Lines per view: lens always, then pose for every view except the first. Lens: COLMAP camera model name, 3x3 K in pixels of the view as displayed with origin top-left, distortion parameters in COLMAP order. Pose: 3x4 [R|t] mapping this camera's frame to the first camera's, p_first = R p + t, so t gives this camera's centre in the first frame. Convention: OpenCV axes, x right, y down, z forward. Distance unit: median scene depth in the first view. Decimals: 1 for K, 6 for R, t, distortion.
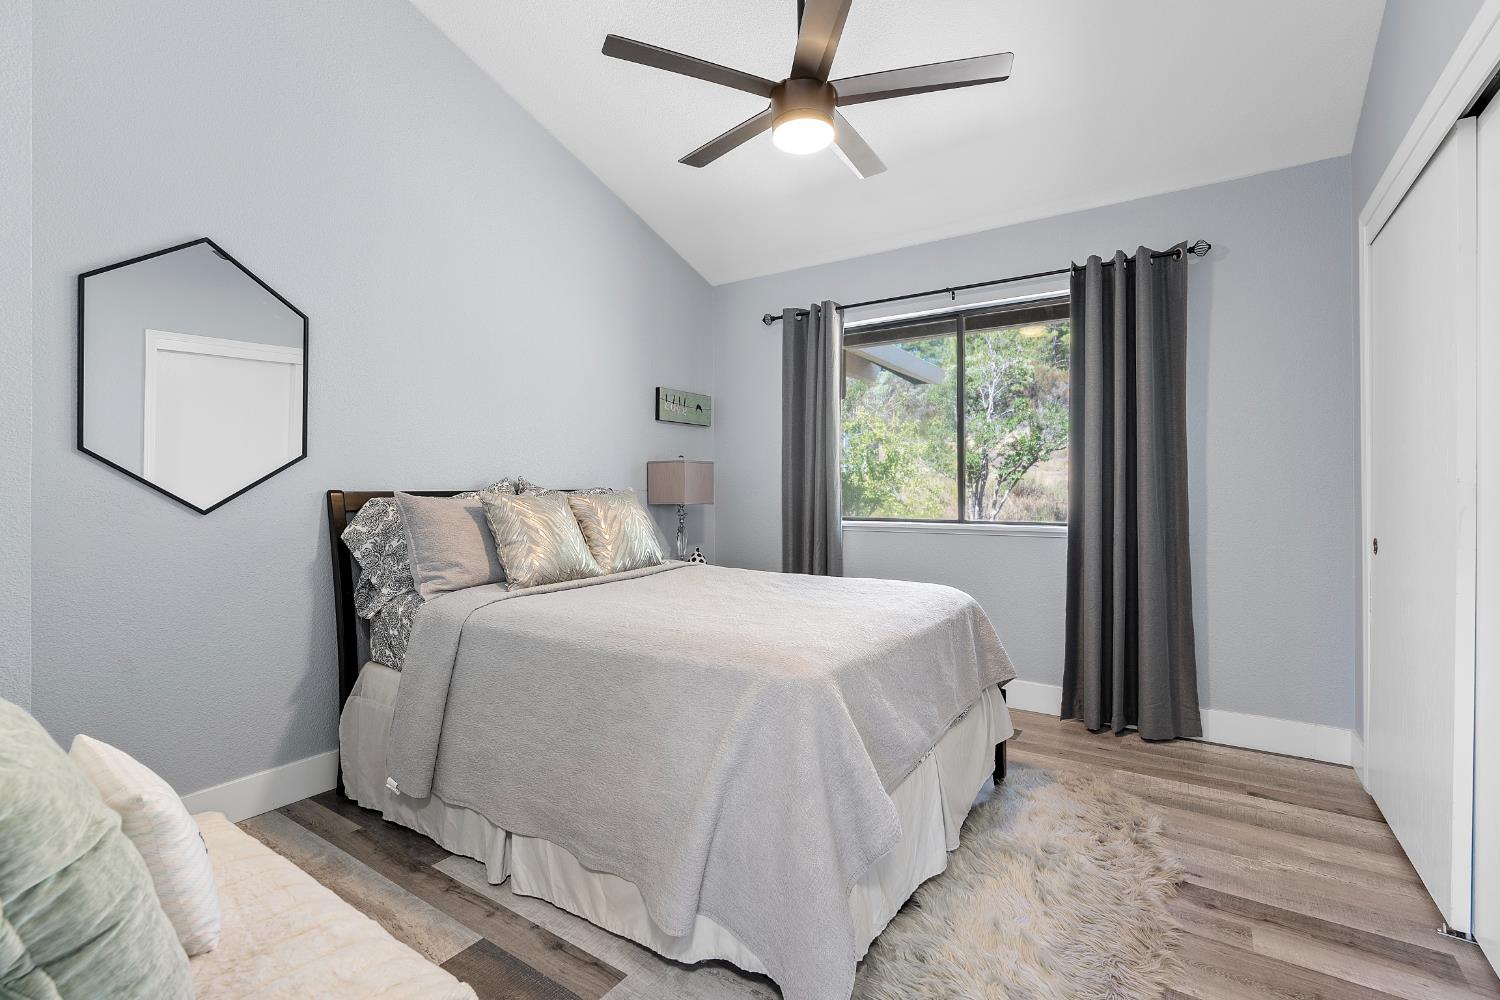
lens RADIAL K [[673.9, 0, 755.9], [0, 673.9, 495.4], [0, 0, 1]] dist [-0.001932, -0.000080]
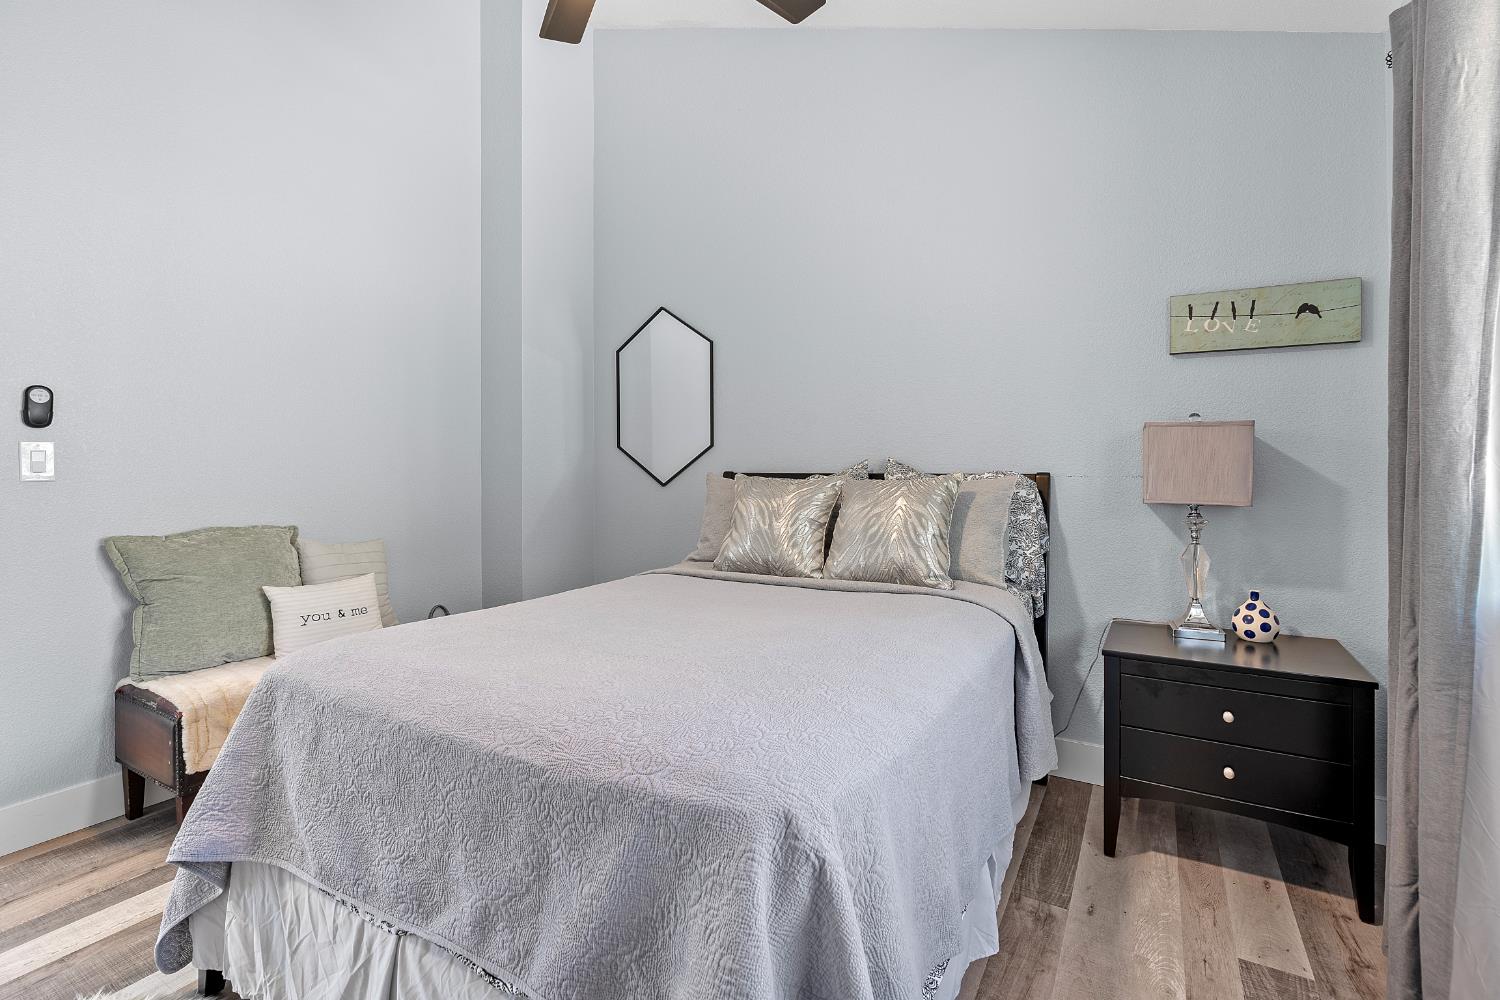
lens RADIAL K [[687.6, 0, 744.8], [0, 687.6, 461.7], [0, 0, 1]] dist [-0.002706, 0.000443]
pose [[0.050141, -0.001578, -0.998741, 0.602648], [-0.012203, 0.999923, -0.002192, -0.020699], [0.998668, 0.012298, 0.050117, 0.871072]]
